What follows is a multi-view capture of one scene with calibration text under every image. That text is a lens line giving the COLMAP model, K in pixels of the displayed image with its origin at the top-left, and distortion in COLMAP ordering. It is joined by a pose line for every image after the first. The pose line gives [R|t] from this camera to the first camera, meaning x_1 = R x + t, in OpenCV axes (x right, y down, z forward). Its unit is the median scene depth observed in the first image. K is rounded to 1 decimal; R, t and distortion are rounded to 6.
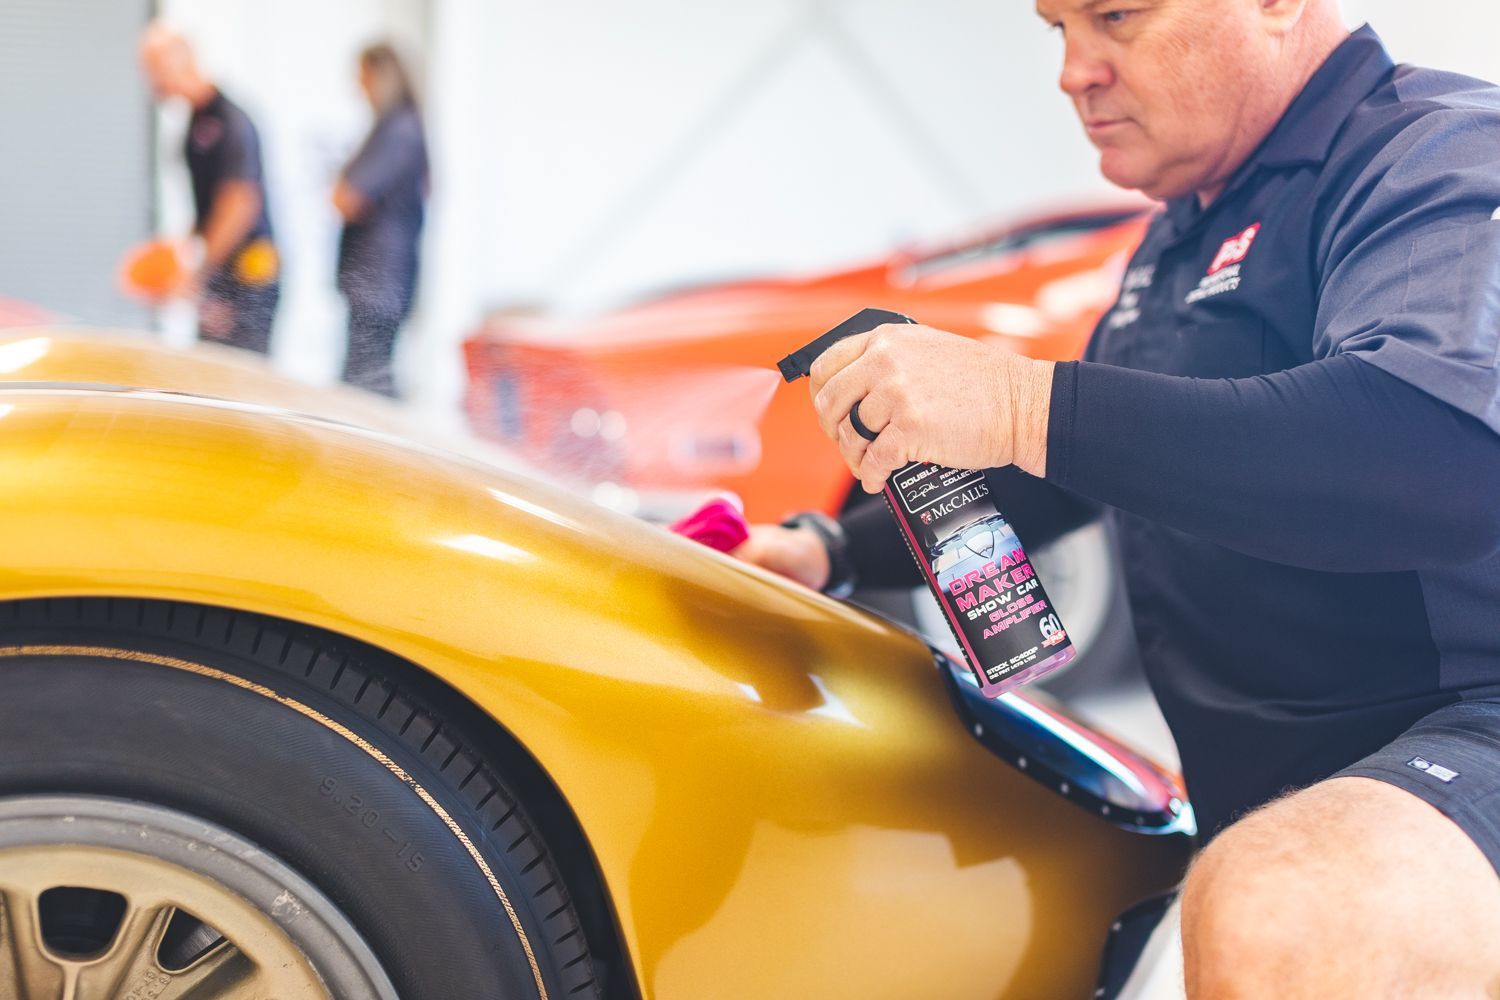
lens RADIAL K [[2077.4, 0, 751.9], [0, 2077.4, 486.9], [0, 0, 1]] dist [0.019741, 0.000000]
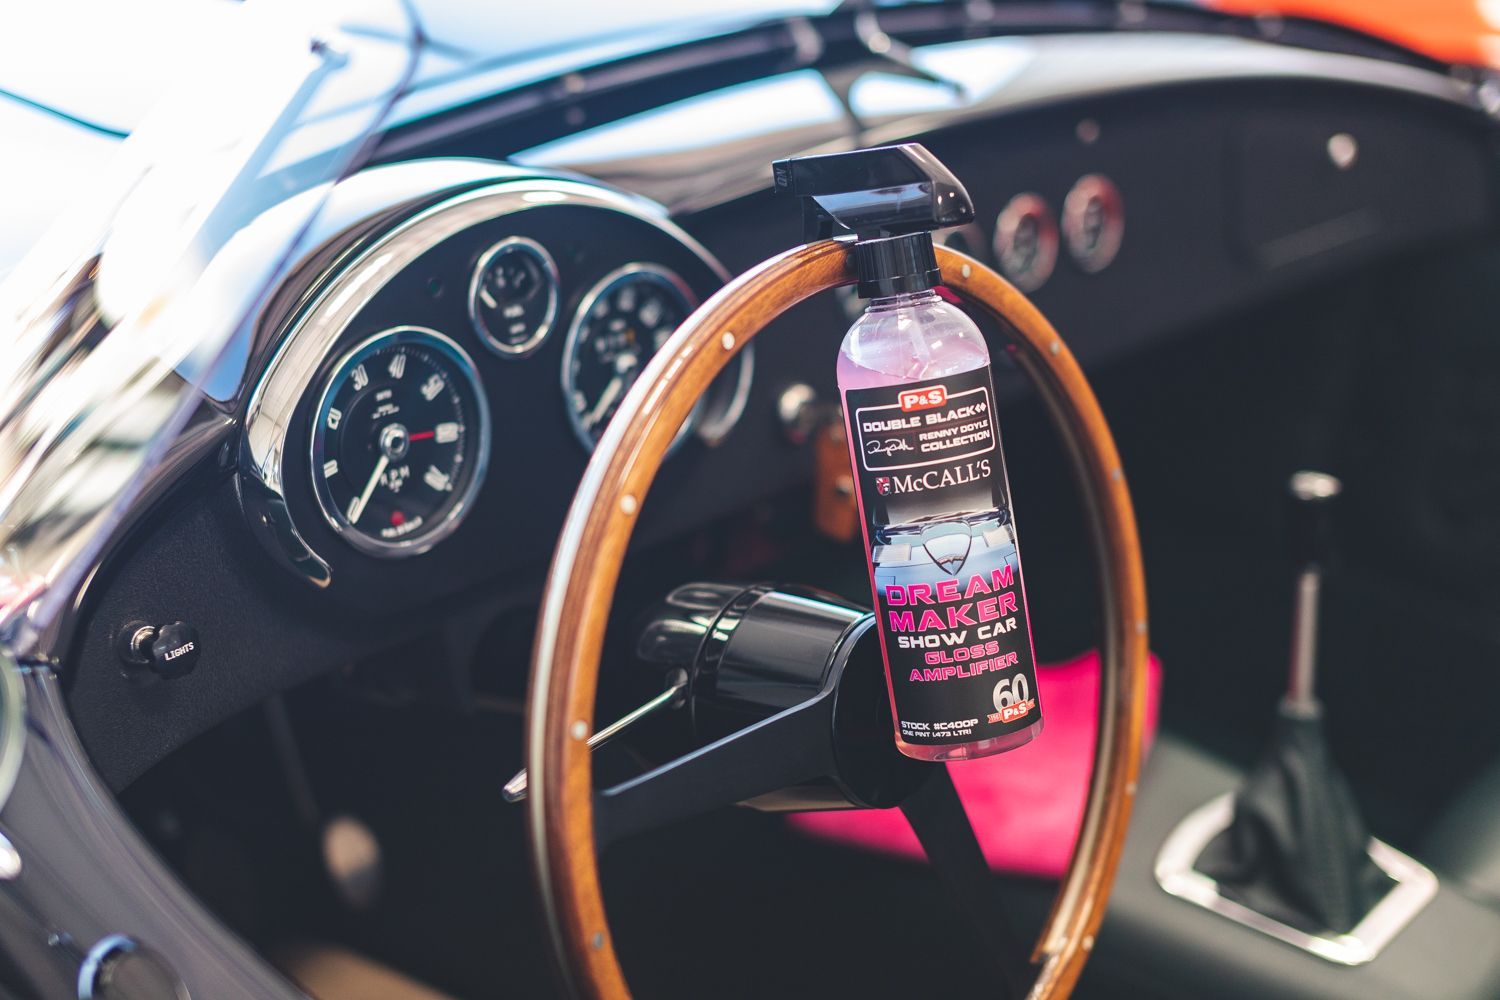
lens RADIAL K [[2077.4, 0, 757.0], [0, 2077.4, 503.0], [0, 0, 1]] dist [0.019741, 0.000000]
pose [[0.941687, 0.315799, -0.116170, 0.125056], [-0.271239, 0.916722, 0.293342, -0.163410], [0.199133, -0.244727, 0.948923, 0.364616]]
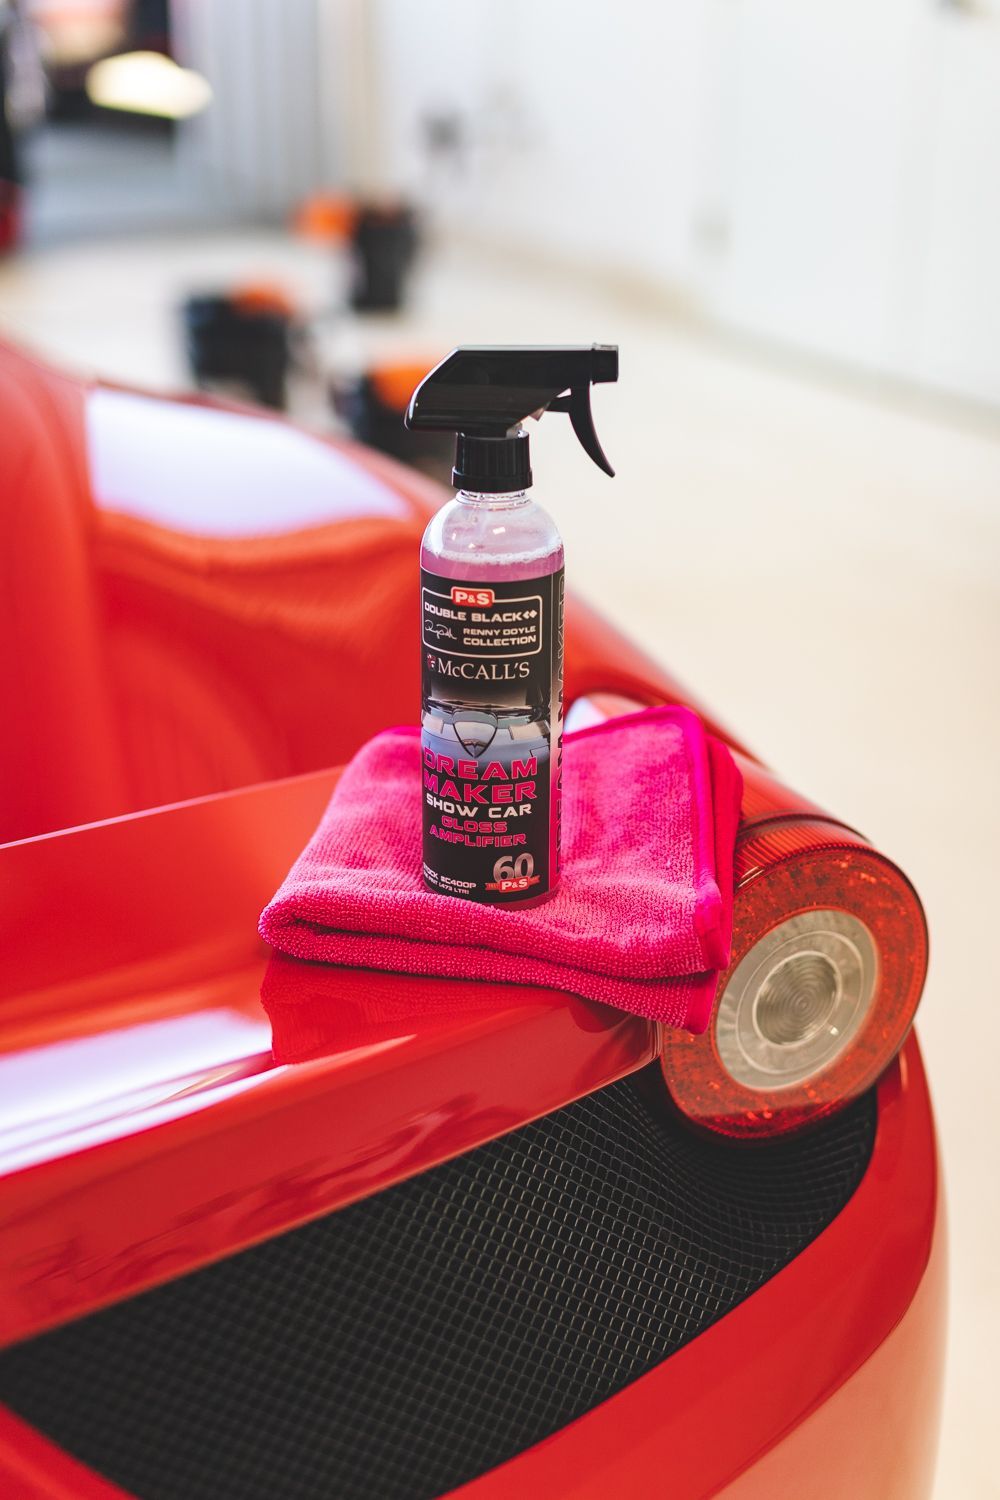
lens RADIAL K [[2077.4, 0, 496.2], [0, 2077.4, 751.9], [0, 0, 1]] dist [0.019741, 0.000000]
pose [[0.799555, 0.560788, -0.215007, 0.273159], [-0.360881, 0.734750, 0.574375, -0.380732], [0.480079, -0.381653, 0.789851, 0.437186]]
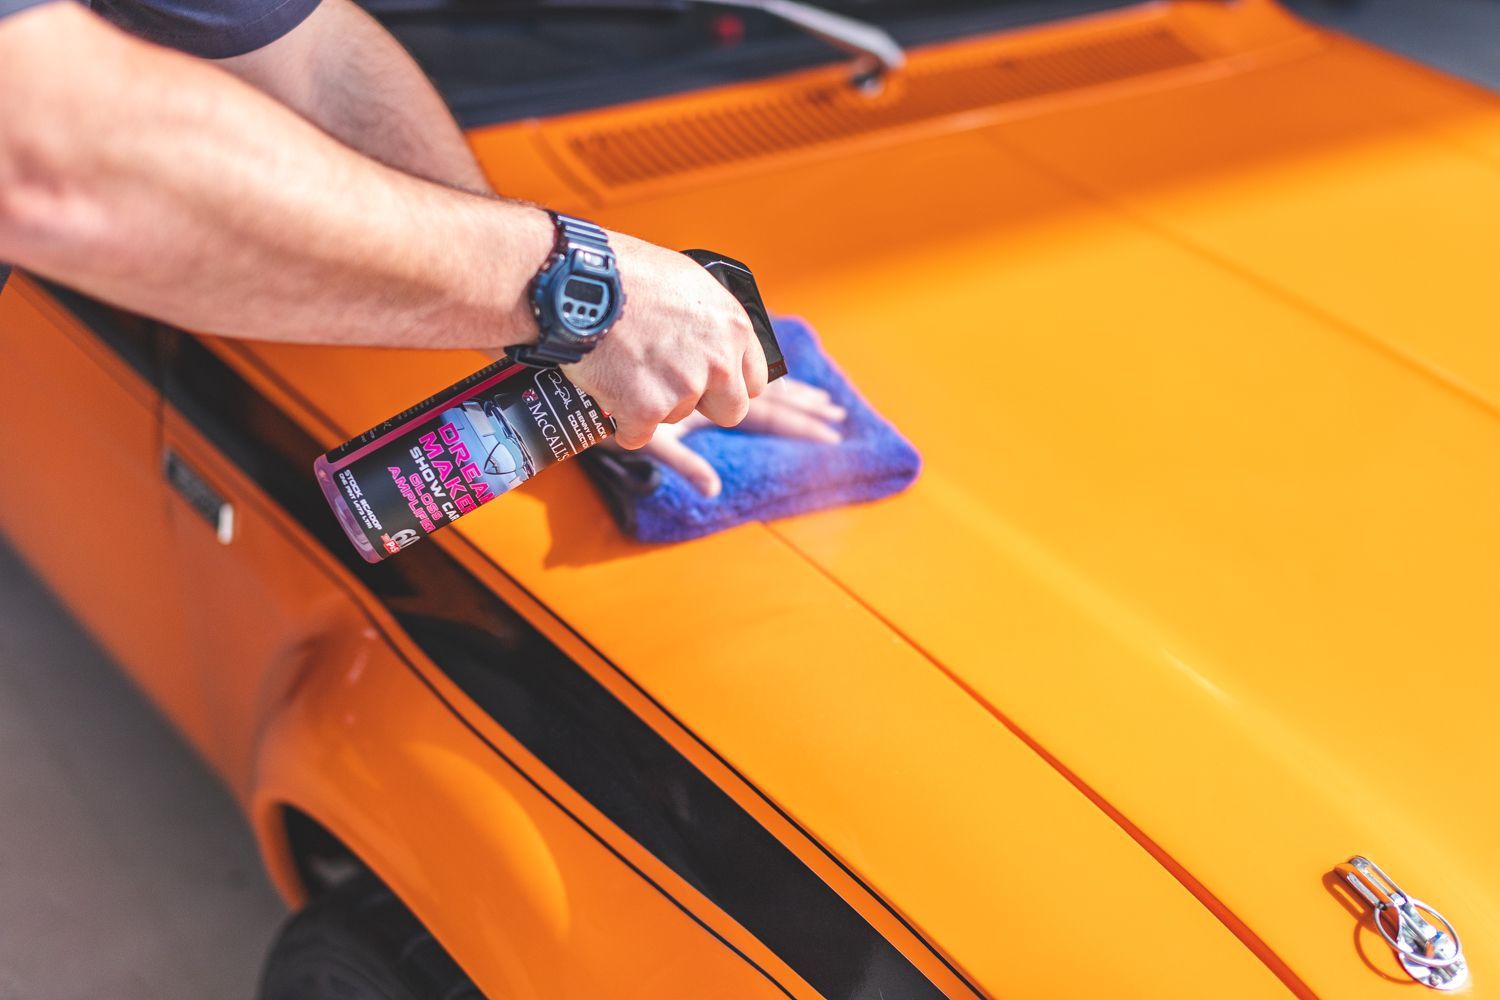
lens RADIAL K [[2077.4, 0, 749.7], [0, 2077.4, 503.9], [0, 0, 1]] dist [0.019741, 0.000000]
pose [[-0.013954, 0.952367, 0.304635, -0.133756], [-0.987216, 0.035255, -0.155438, 0.059715], [-0.158774, -0.302910, 0.939700, 0.176655]]
